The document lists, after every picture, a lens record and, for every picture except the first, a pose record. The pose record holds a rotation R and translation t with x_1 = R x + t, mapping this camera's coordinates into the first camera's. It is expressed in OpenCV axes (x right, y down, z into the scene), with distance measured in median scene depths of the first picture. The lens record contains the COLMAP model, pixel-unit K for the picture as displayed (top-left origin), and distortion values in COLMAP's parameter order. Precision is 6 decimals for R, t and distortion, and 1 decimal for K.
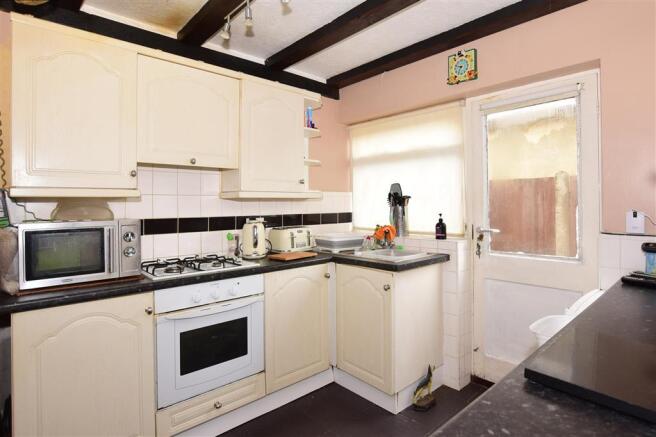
lens RADIAL K [[355.2, 0, 327.7], [0, 355.2, 201.2], [0, 0, 1]] dist [-0.004764, 0.000705]
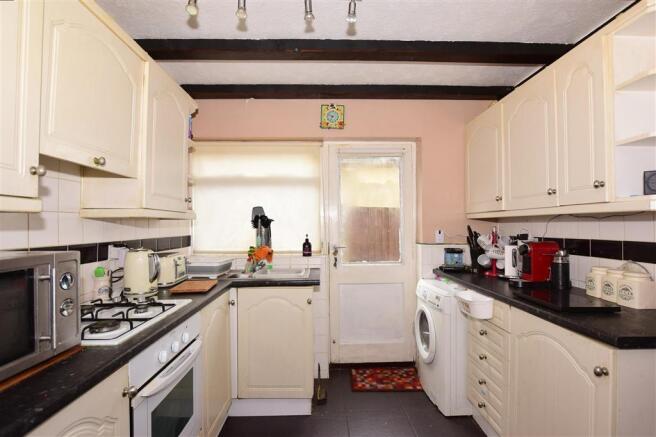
lens RADIAL K [[333.5, 0, 327.0], [0, 333.5, 221.2], [0, 0, 1]] dist [-0.004534, -0.000028]
pose [[0.659203, 0.012790, 0.751856, -0.473020], [-0.005912, 0.999913, -0.011826, 0.003864], [-0.751942, 0.003351, 0.659221, 0.223133]]
